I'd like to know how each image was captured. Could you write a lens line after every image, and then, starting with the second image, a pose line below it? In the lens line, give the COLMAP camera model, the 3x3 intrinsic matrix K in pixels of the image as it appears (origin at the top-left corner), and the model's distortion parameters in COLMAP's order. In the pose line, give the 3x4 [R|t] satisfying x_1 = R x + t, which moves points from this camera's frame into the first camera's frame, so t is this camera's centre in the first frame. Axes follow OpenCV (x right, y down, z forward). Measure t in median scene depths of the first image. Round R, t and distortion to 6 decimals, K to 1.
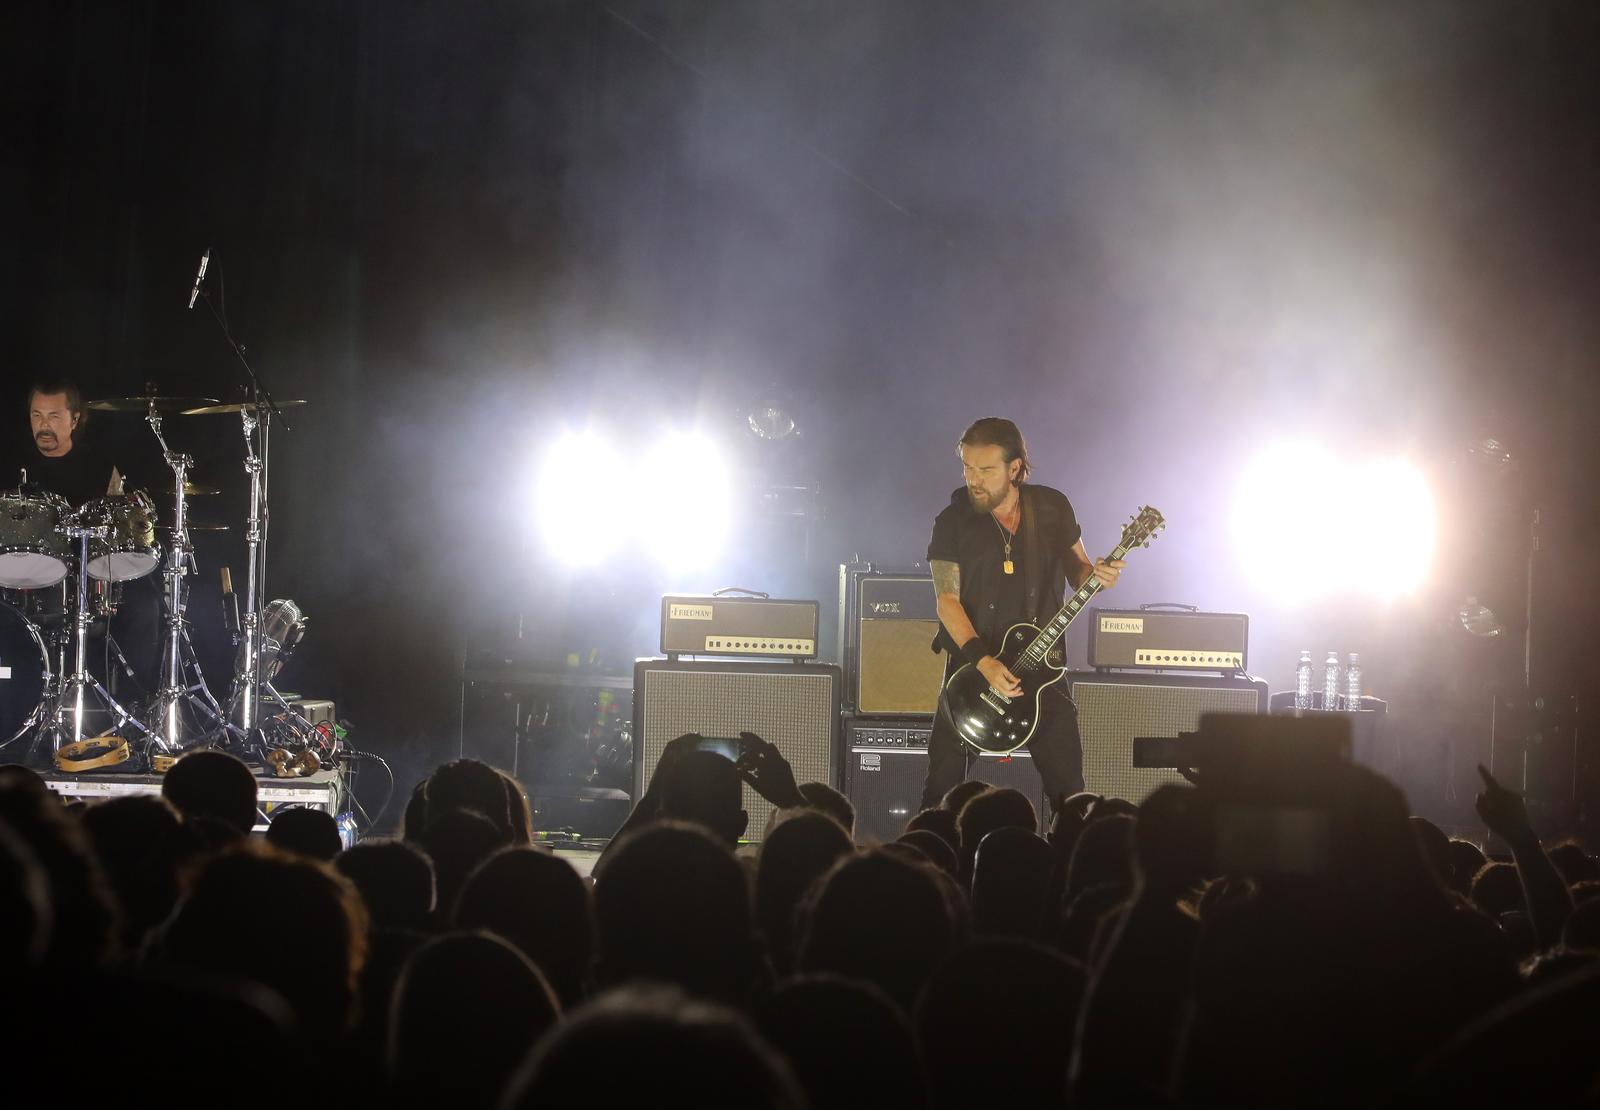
lens RADIAL K [[9561.2, 0, 992.4], [0, 9561.2, 538.1], [0, 0, 1]] dist [1.124470, 0.000000]
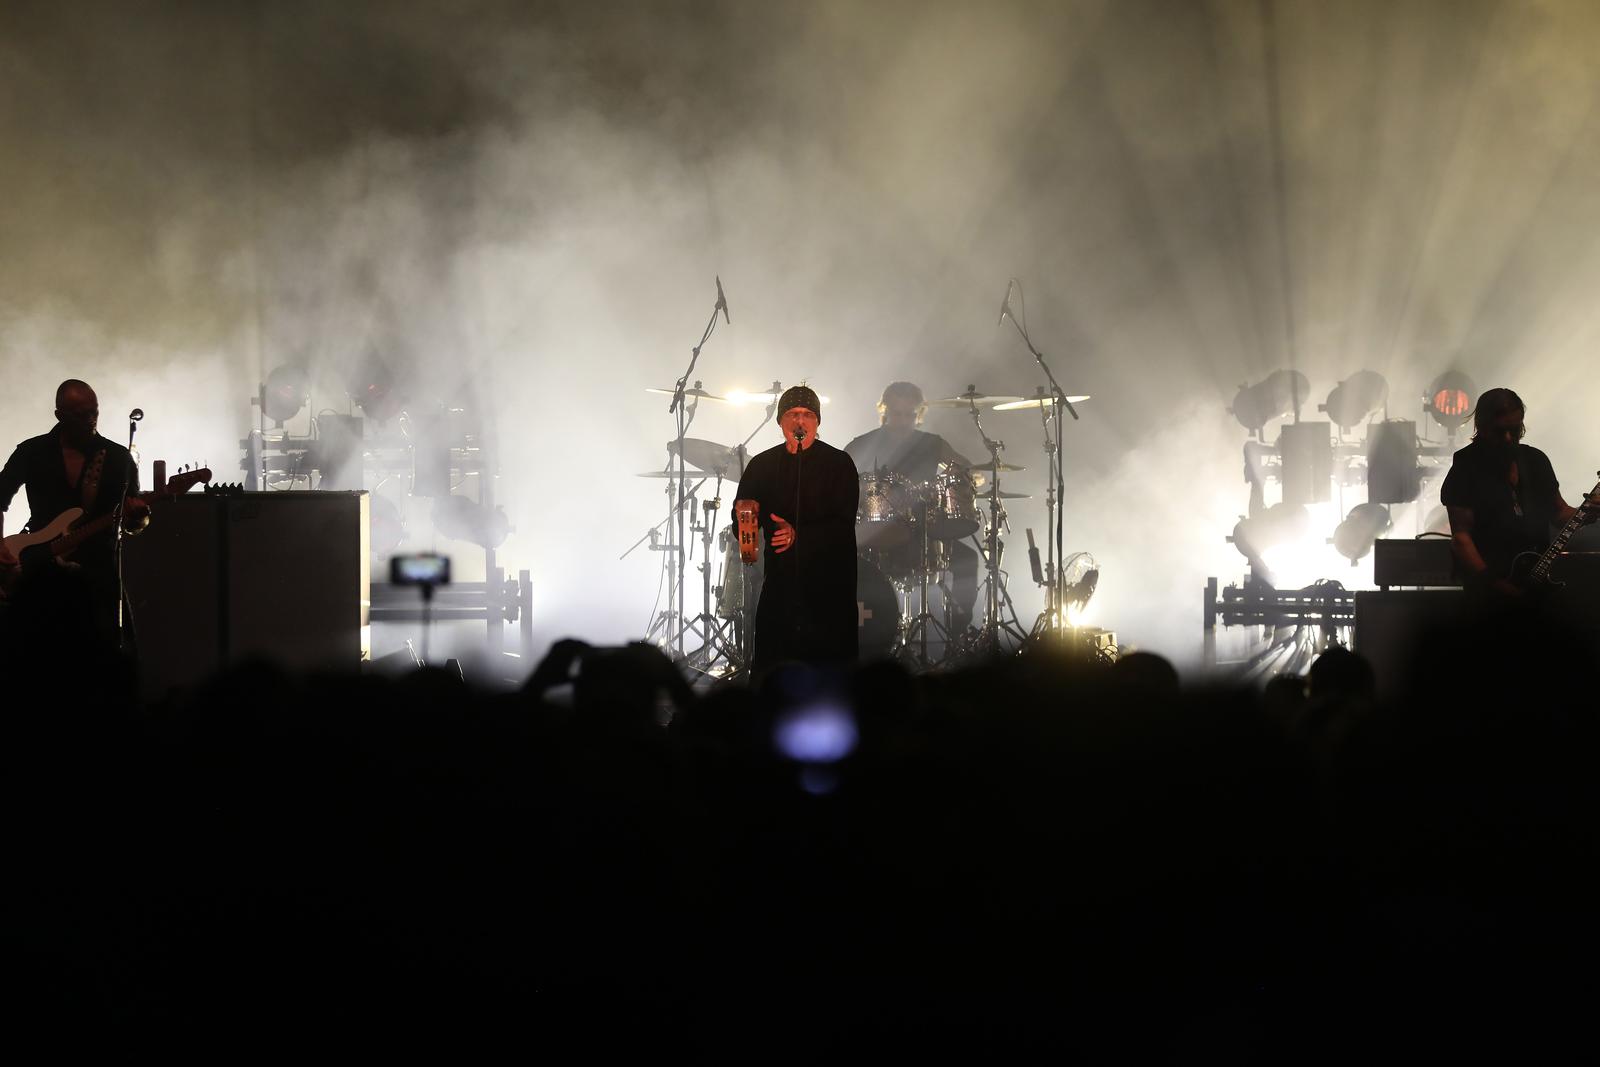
lens RADIAL K [[9377.3, 0, 787.6], [0, 9377.3, 518.4], [0, 0, 1]] dist [1.619757, 0.000000]
pose [[0.994114, -0.030190, -0.104052, 0.018244], [0.030605, 0.999529, 0.002392, -0.002156], [0.103931, -0.005563, 0.994569, -0.247414]]
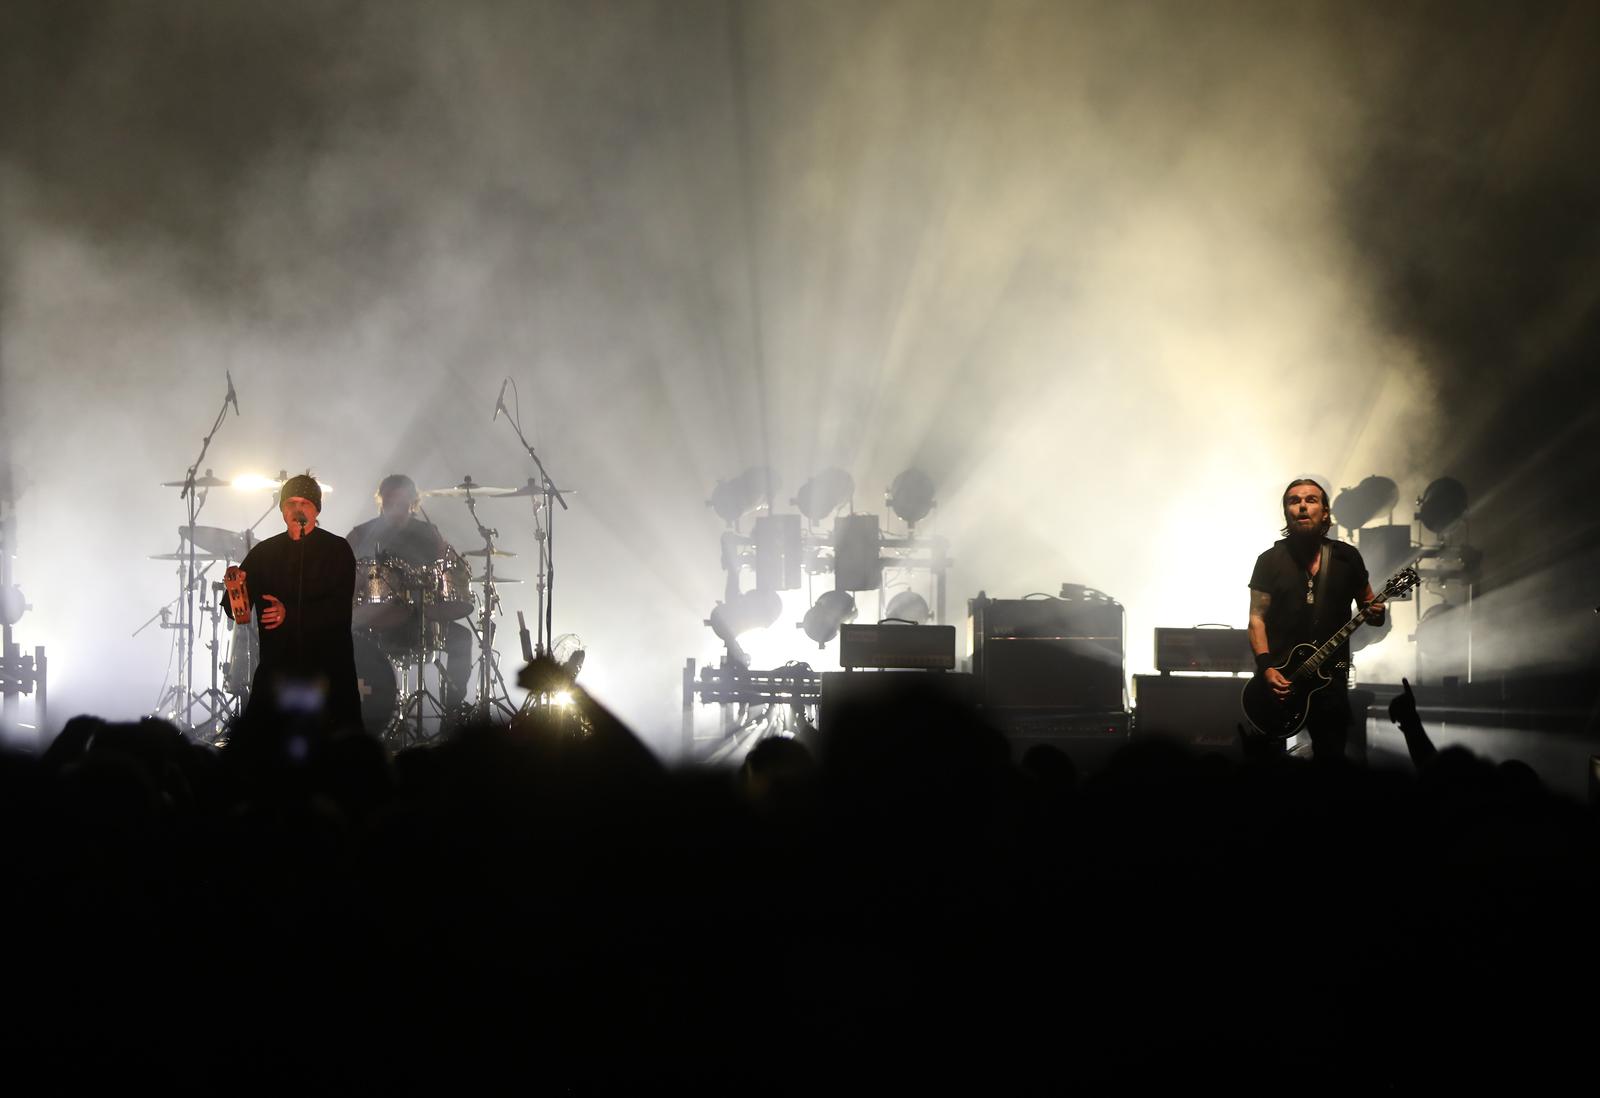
lens RADIAL K [[7279.9, 0, 837.2], [0, 7279.9, 549.9], [0, 0, 1]] dist [0.780366, 0.000000]
pose [[0.999198, -0.019933, -0.034733, 0.001305], [0.019774, 0.999792, -0.004902, 0.000440], [0.034824, 0.004211, 0.999385, -0.035415]]
